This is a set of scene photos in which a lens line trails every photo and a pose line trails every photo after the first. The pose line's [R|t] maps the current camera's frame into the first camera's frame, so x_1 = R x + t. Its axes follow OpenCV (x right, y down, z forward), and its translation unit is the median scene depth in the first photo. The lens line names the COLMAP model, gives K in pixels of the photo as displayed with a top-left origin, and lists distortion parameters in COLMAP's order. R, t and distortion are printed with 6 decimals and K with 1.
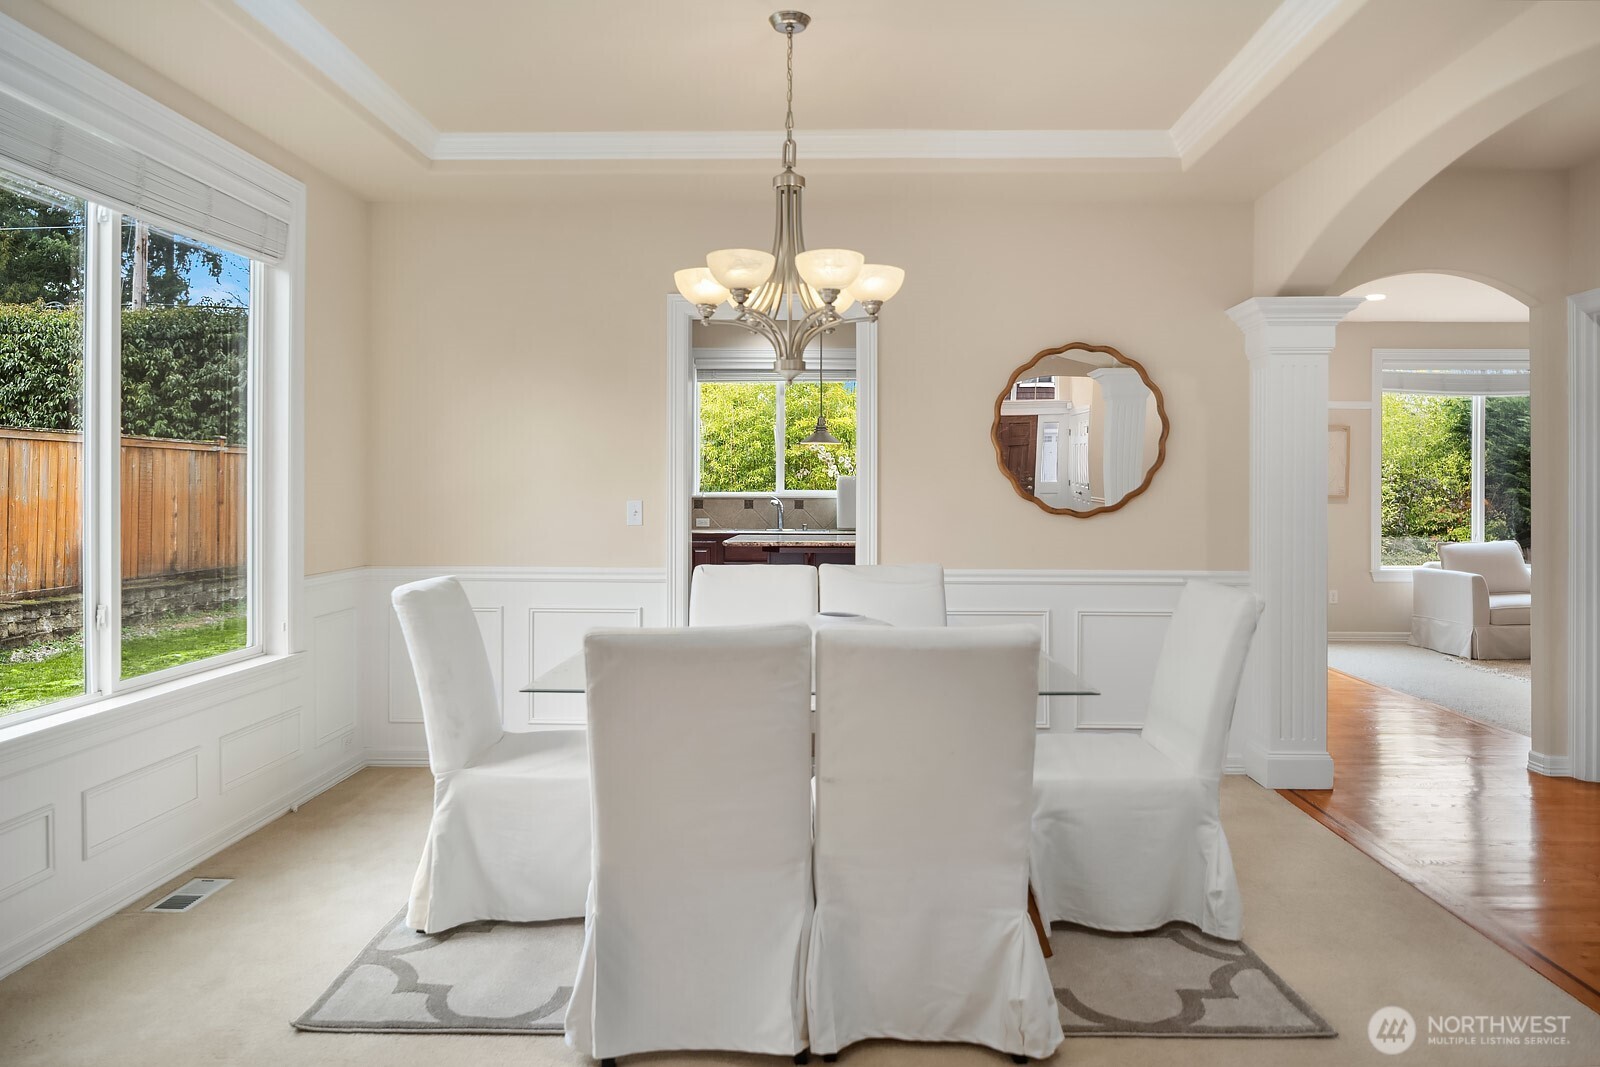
lens RADIAL K [[1065.2, 0, 791.8], [0, 1065.2, 494.9], [0, 0, 1]] dist [-0.005886, -0.001326]
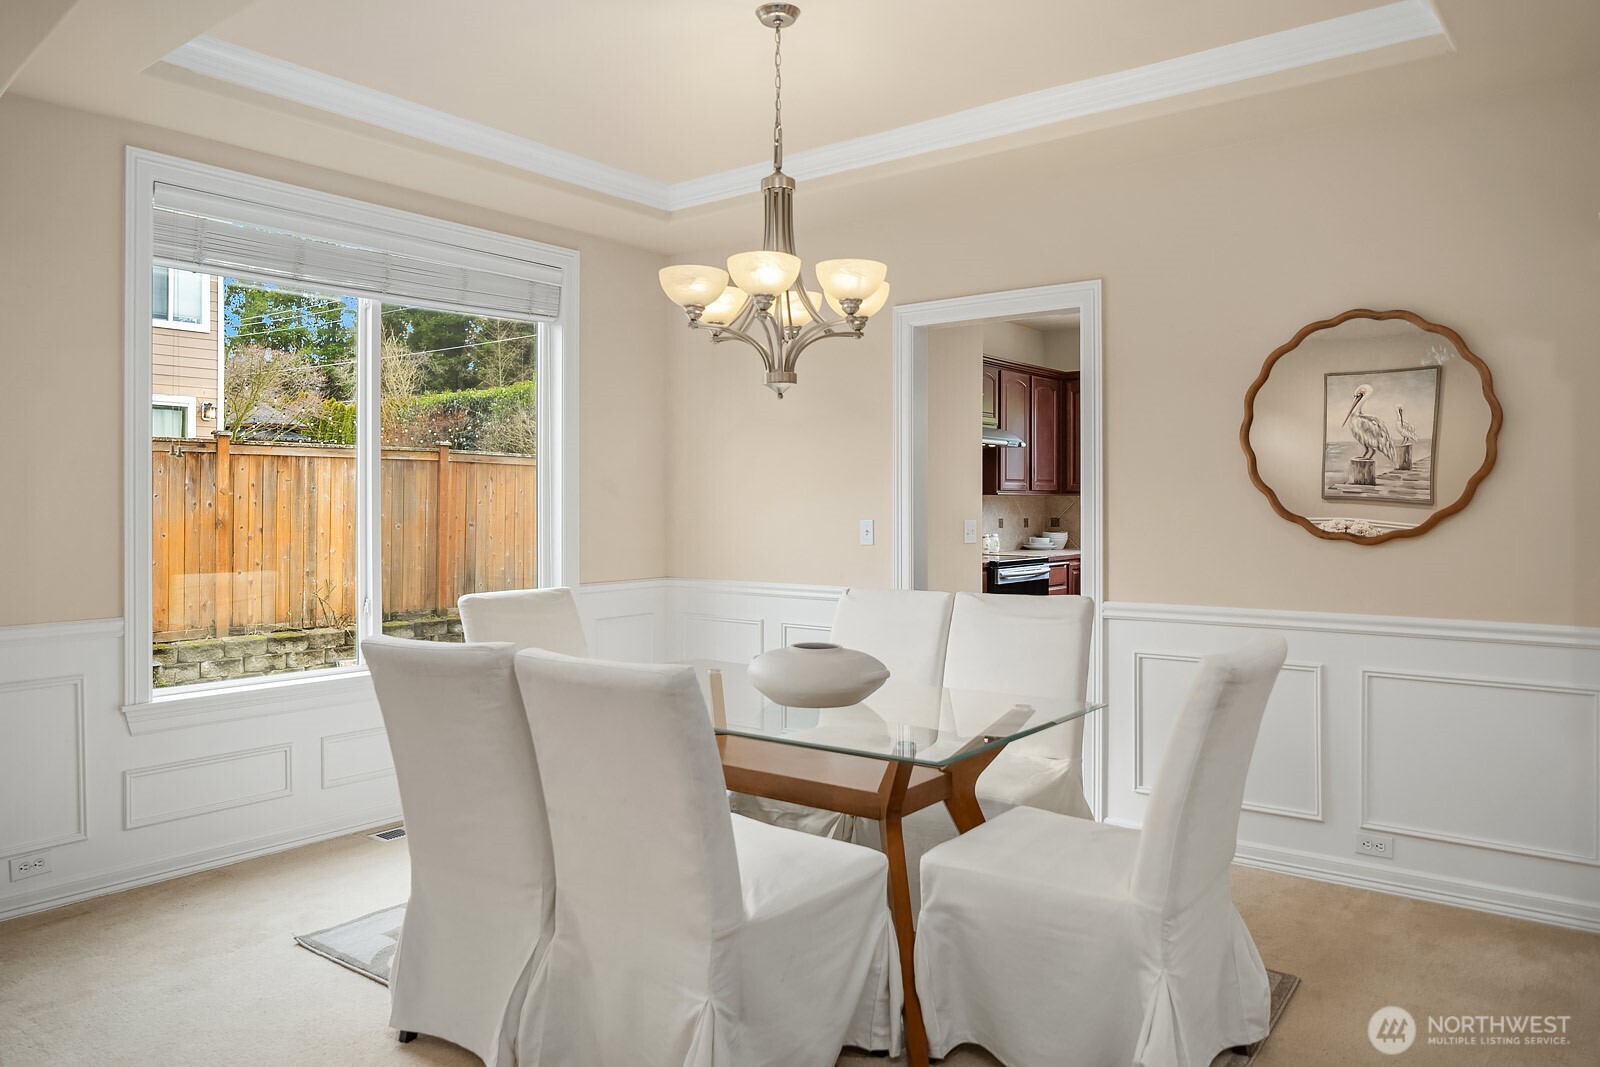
lens RADIAL K [[1065.2, 0, 796.6], [0, 1065.2, 507.0], [0, 0, 1]] dist [-0.005886, -0.001326]
pose [[0.811924, -0.004624, -0.583745, 0.383976], [0.001486, 0.999982, -0.005854, -0.001266], [0.583762, 0.003886, 0.811916, 0.165911]]
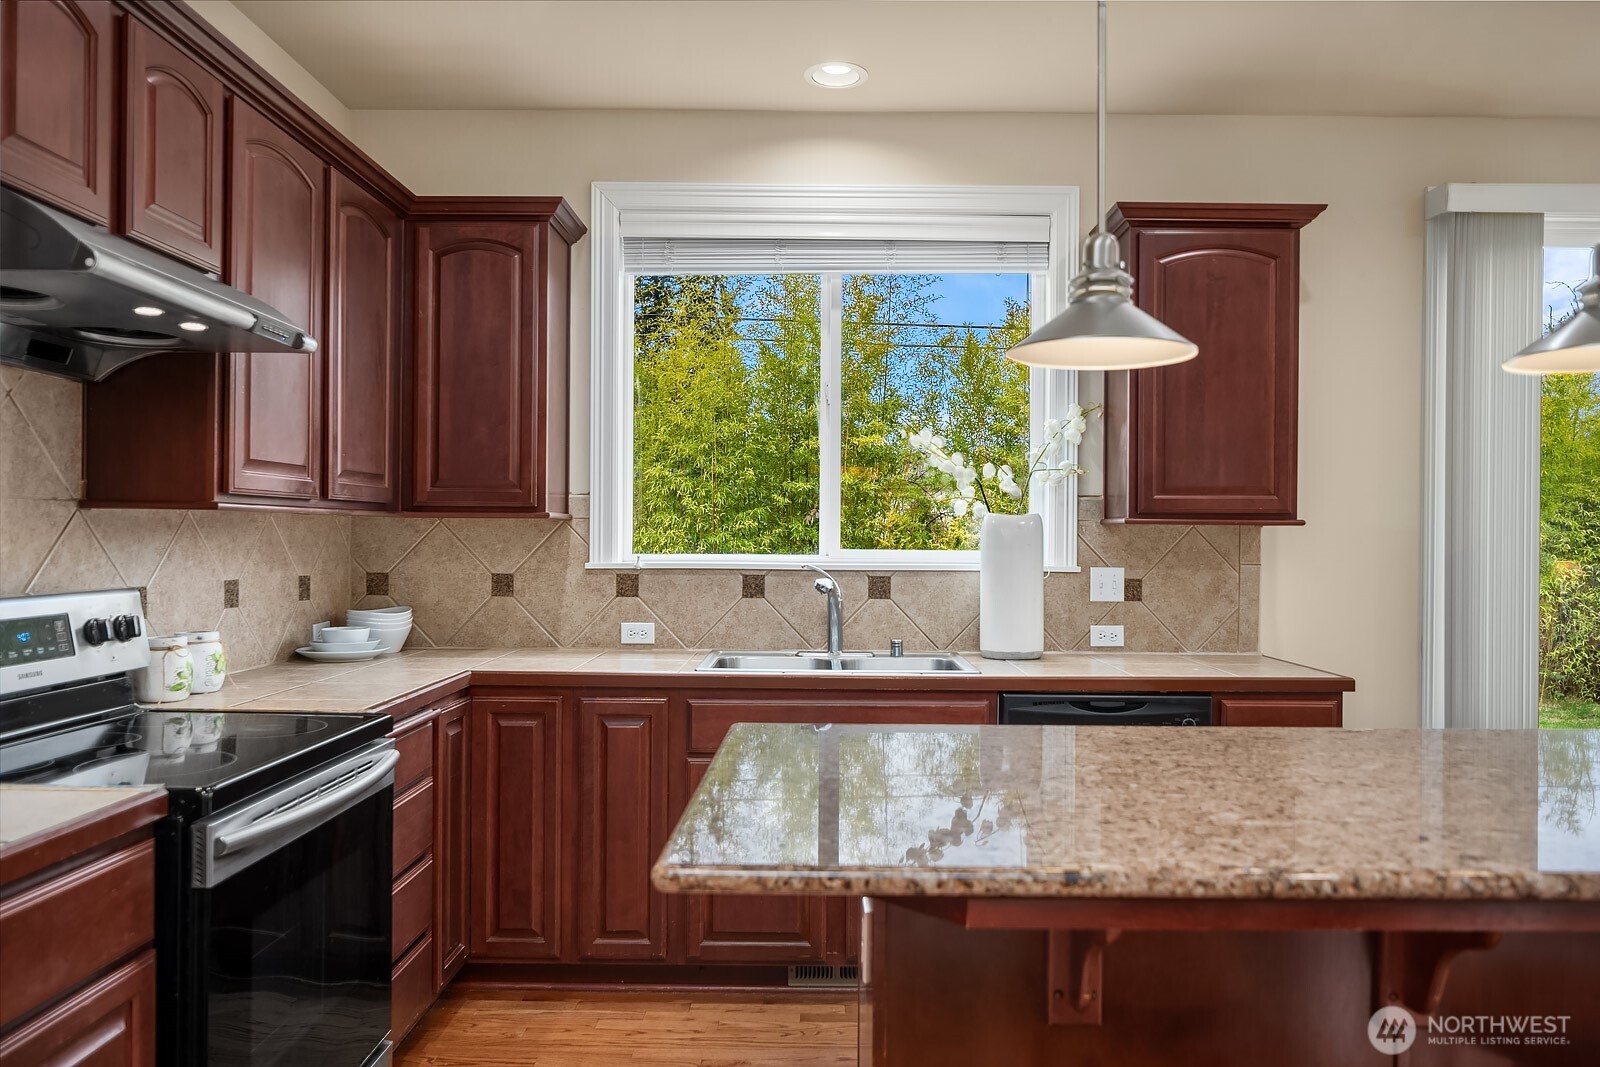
lens RADIAL K [[1154.5, 0, 792.1], [0, 1154.5, 540.1], [0, 0, 1]] dist [-0.011748, 0.003560]
pose [[0.999924, 0.002986, 0.011986, -0.062437], [-0.002971, 0.999995, -0.001293, -0.015464], [-0.011990, 0.001257, 0.999927, 1.143230]]
